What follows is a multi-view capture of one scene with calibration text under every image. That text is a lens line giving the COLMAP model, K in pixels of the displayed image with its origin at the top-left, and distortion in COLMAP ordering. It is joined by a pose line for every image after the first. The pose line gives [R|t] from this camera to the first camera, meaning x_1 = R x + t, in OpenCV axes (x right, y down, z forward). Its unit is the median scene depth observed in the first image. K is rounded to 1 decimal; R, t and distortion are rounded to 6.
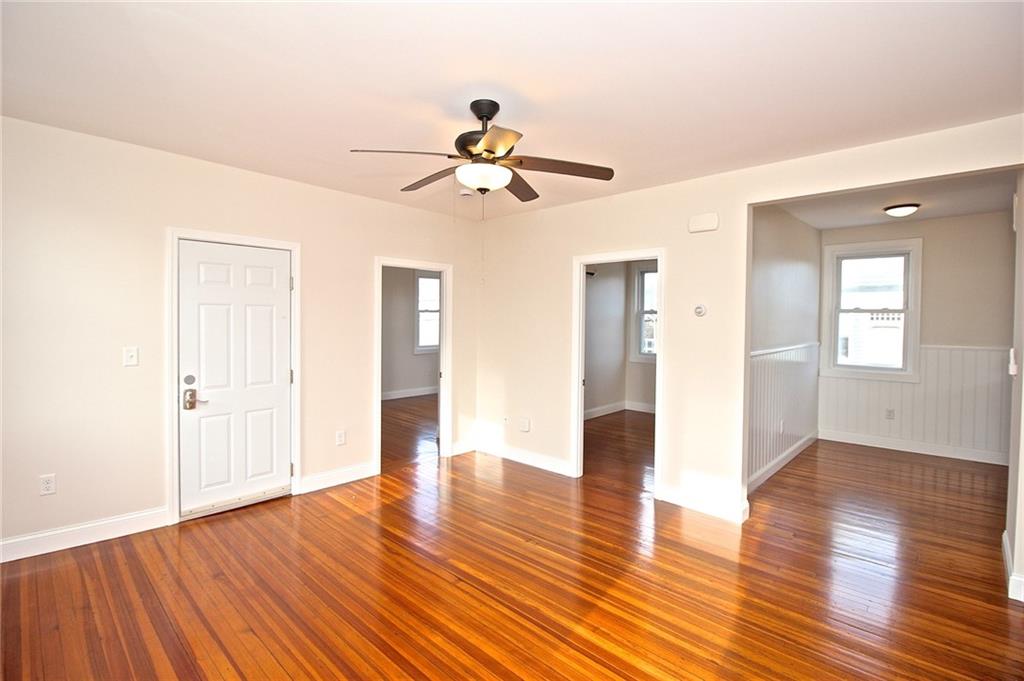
lens RADIAL K [[479.3, 0, 514.8], [0, 479.3, 327.2], [0, 0, 1]] dist [0.001913, -0.015974]
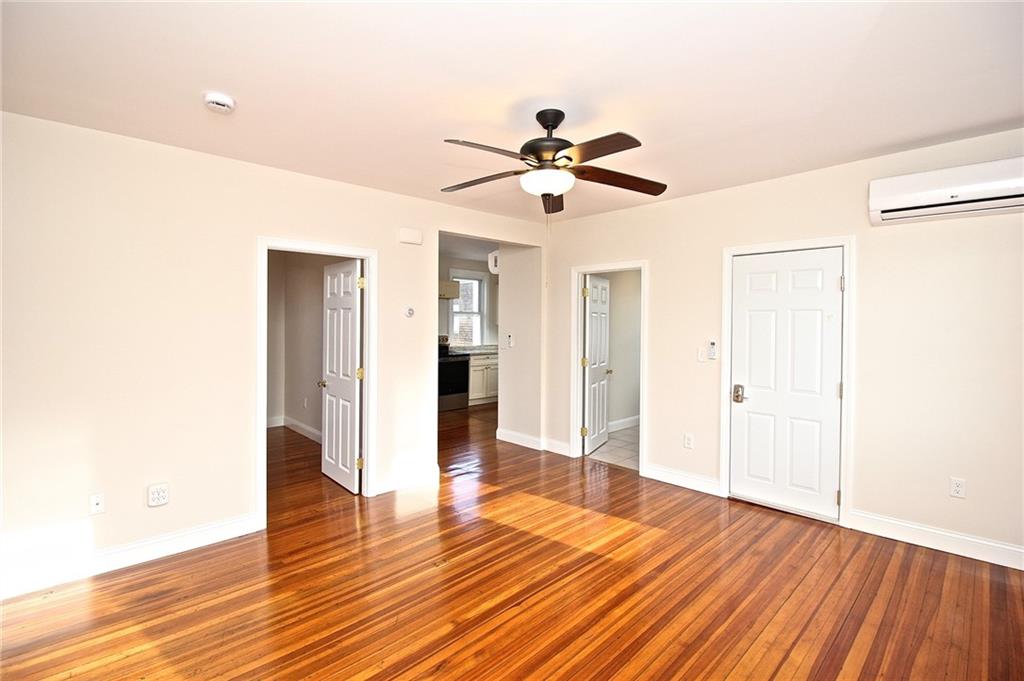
lens RADIAL K [[473.5, 0, 513.8], [0, 473.5, 327.0], [0, 0, 1]] dist [0.002259, -0.014915]
pose [[0.044076, -0.022749, 0.998769, -0.804201], [0.013911, 0.999658, 0.022155, -0.022396], [-0.998931, 0.012917, 0.044378, 0.761871]]
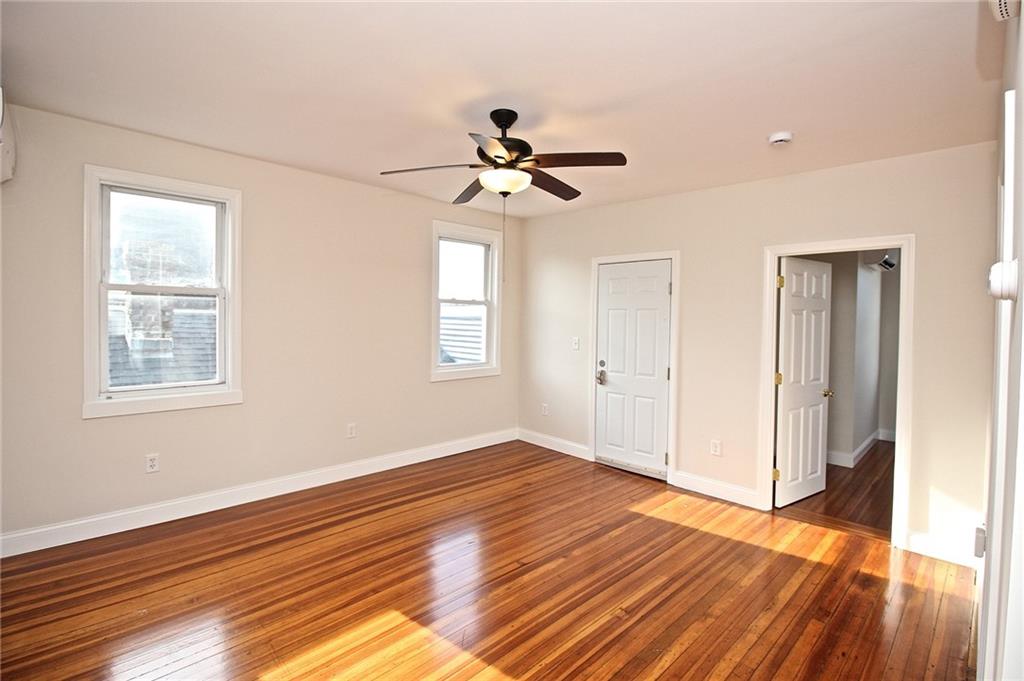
lens RADIAL K [[473.5, 0, 513.8], [0, 473.5, 327.0], [0, 0, 1]] dist [0.002259, -0.014915]
pose [[-0.028303, 0.007173, -0.999574, 0.729499], [-0.035093, 0.999351, 0.008165, 0.000415], [0.998983, 0.035309, -0.028033, 0.784729]]
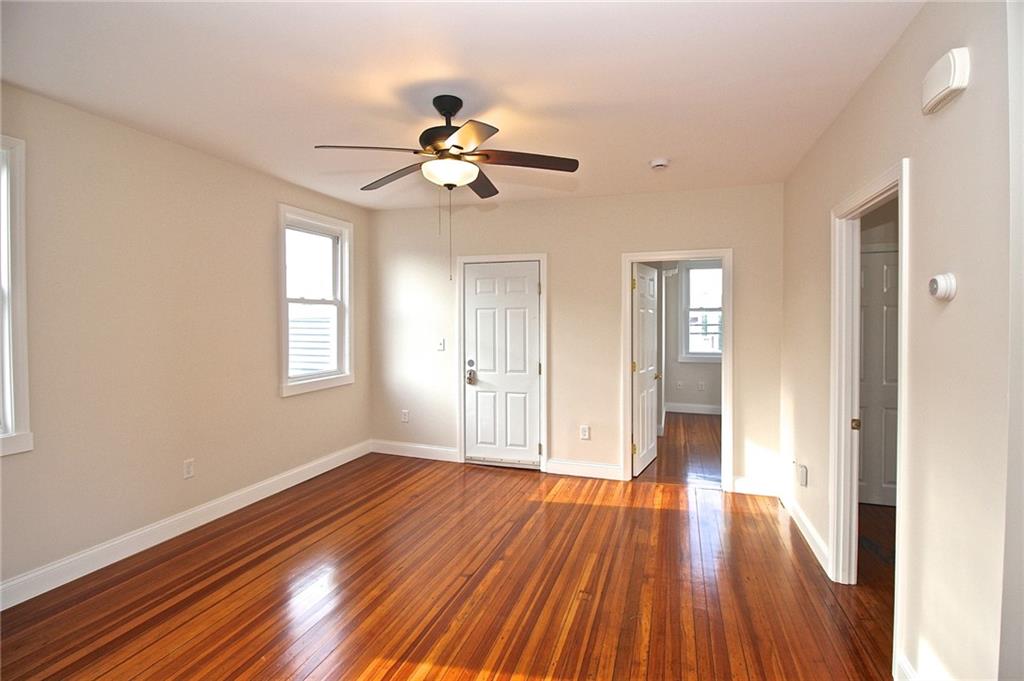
lens RADIAL K [[485.4, 0, 513.4], [0, 485.4, 328.5], [0, 0, 1]] dist [0.002838, -0.015082]
pose [[0.425083, 0.005651, -0.905137, 0.668856], [-0.009938, 0.999949, 0.001576, 0.004839], [0.905100, 0.008325, 0.425118, 0.512951]]
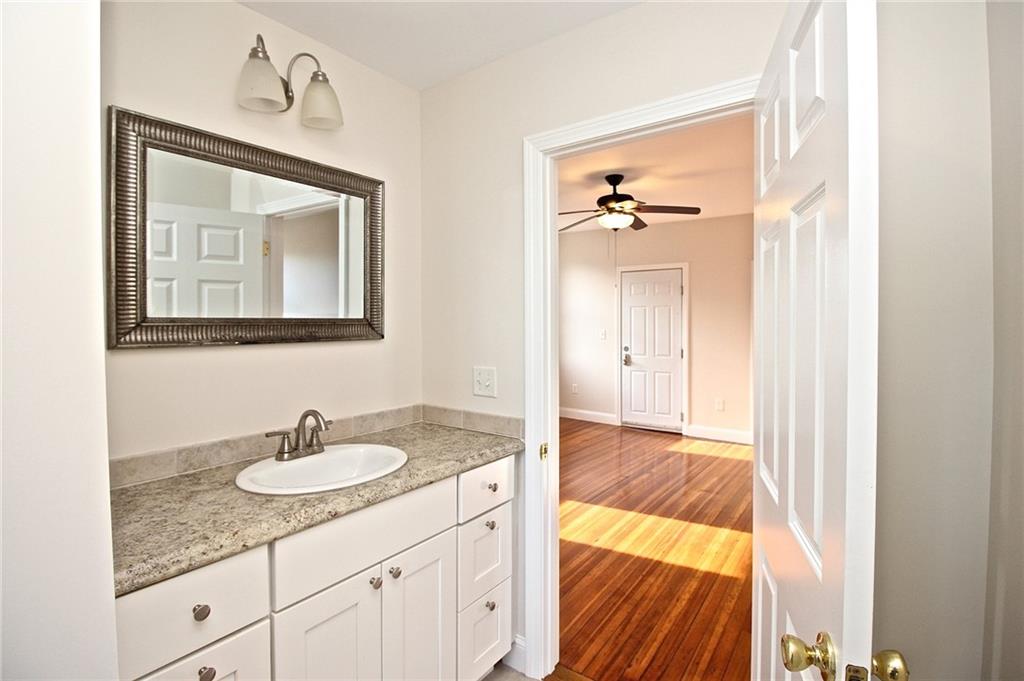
lens RADIAL K [[490.9, 0, 513.4], [0, 490.9, 329.5], [0, 0, 1]] dist [-0.003034, -0.000587]
pose [[0.132138, 0.004026, -0.991223, 1.126057], [-0.013467, 0.999907, 0.002266, 0.038466], [0.991140, 0.013049, 0.132180, 0.330778]]
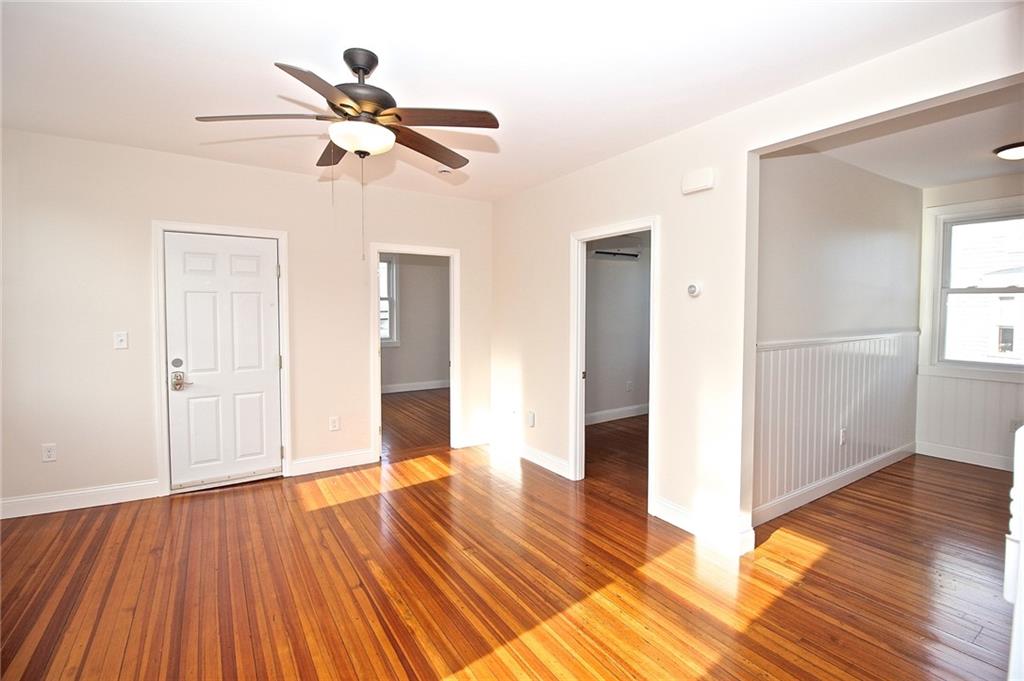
lens RADIAL K [[473.5, 0, 513.8], [0, 473.5, 327.0], [0, 0, 1]] dist [0.002259, -0.014915]
pose [[0.970912, 0.000053, -0.239435, 0.307067], [0.004092, 0.999850, 0.016814, 0.015217], [0.239400, -0.017305, 0.970767, 0.158196]]
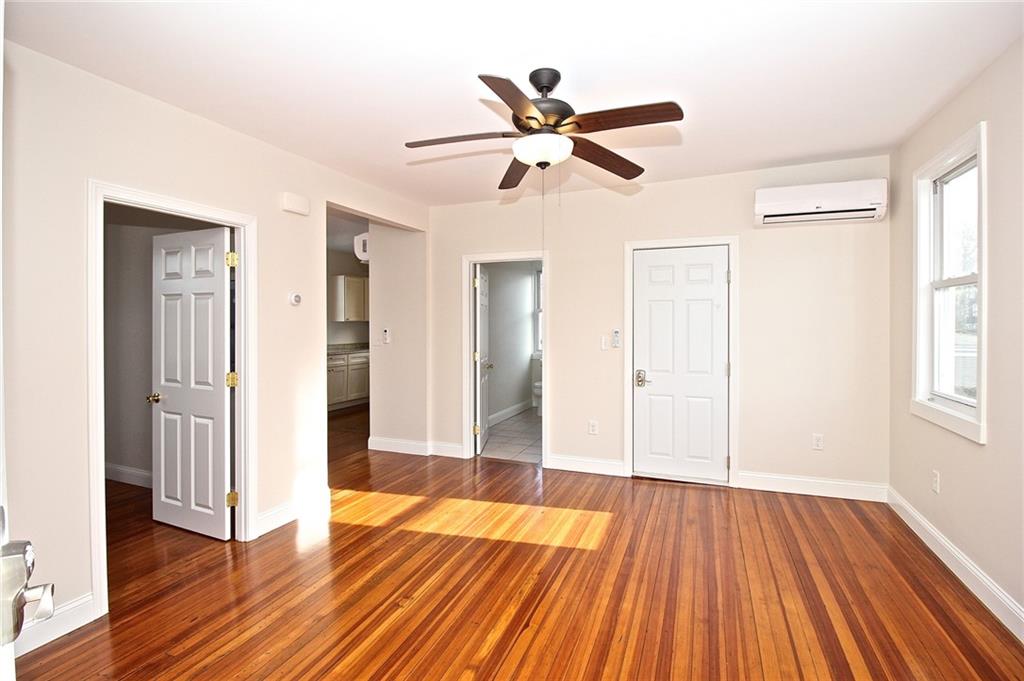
lens RADIAL K [[481.2, 0, 512.7], [0, 481.2, 329.9], [0, 0, 1]] dist [0.002177, -0.016115]
pose [[-0.369313, -0.025824, 0.928946, -0.672982], [0.015238, 0.999311, 0.033838, -0.001488], [-0.929180, 0.026652, -0.368665, 1.038398]]
